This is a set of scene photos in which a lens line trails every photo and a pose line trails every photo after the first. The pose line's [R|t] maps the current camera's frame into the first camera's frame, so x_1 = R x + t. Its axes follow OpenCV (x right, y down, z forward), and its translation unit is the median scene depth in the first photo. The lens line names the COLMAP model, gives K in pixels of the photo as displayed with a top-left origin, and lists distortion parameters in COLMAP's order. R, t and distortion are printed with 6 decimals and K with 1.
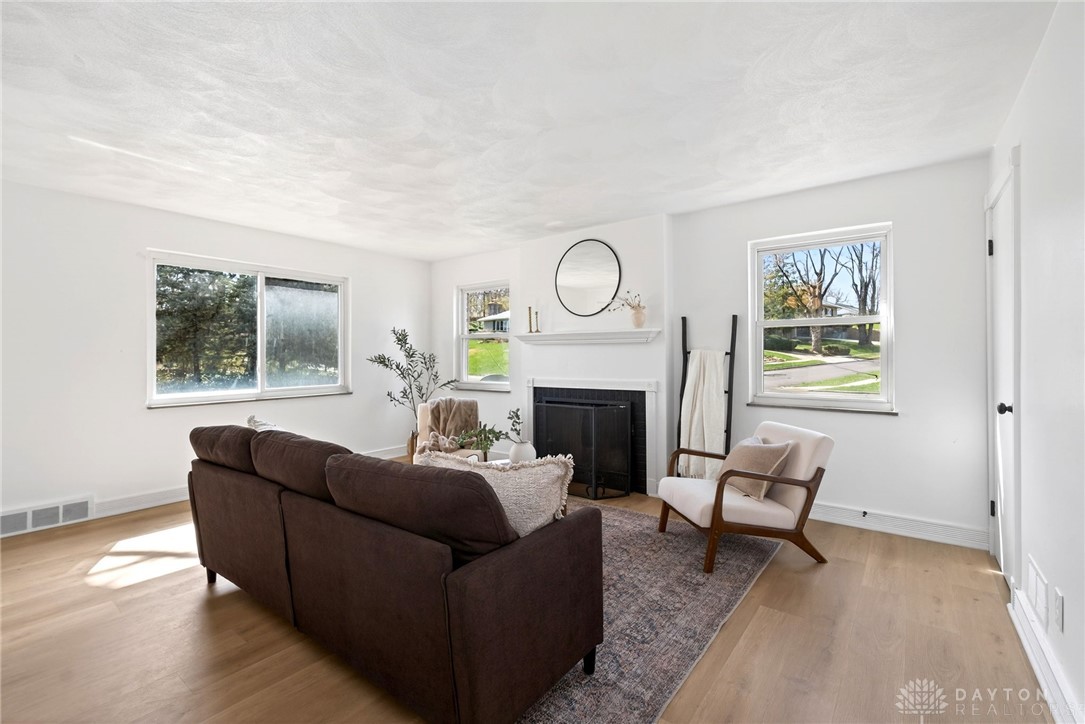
lens RADIAL K [[478.5, 0, 542.5], [0, 478.5, 362.0], [0, 0, 1]] dist [0.000320, 0.000140]
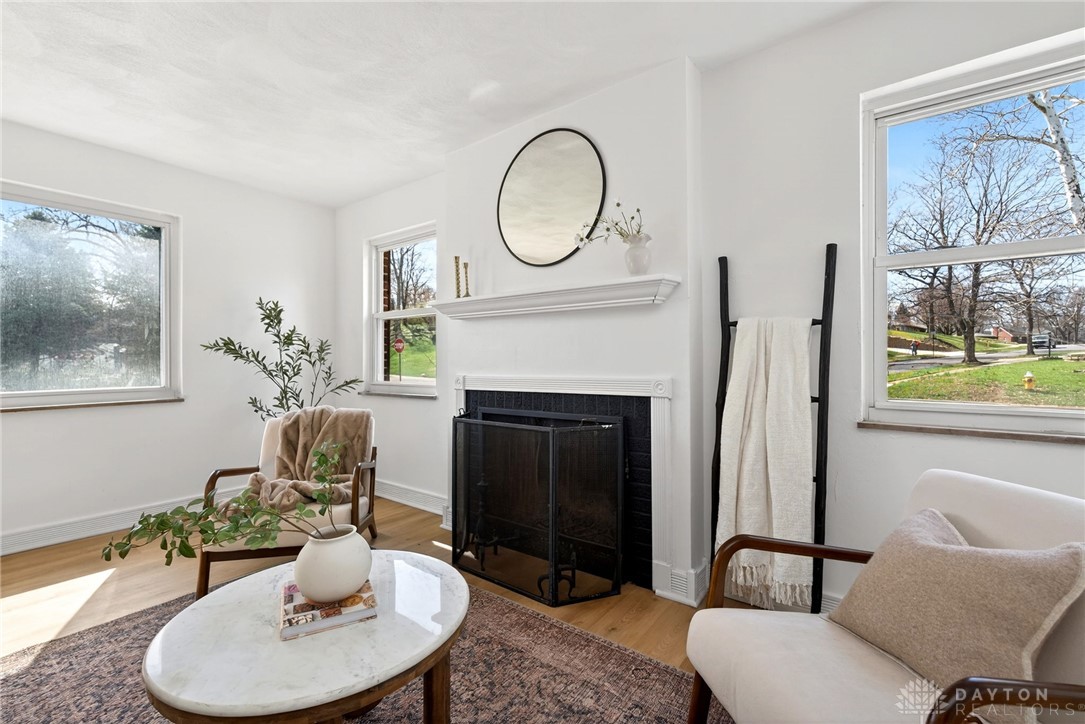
lens RADIAL K [[579.6, 0, 530.6], [0, 579.6, 361.1], [0, 0, 1]] dist [0.003851, 0.000532]
pose [[0.999847, 0.002672, 0.017262, 0.057918], [-0.002649, 0.999996, -0.001373, 0.017940], [-0.017266, 0.001327, 0.999850, 0.293542]]
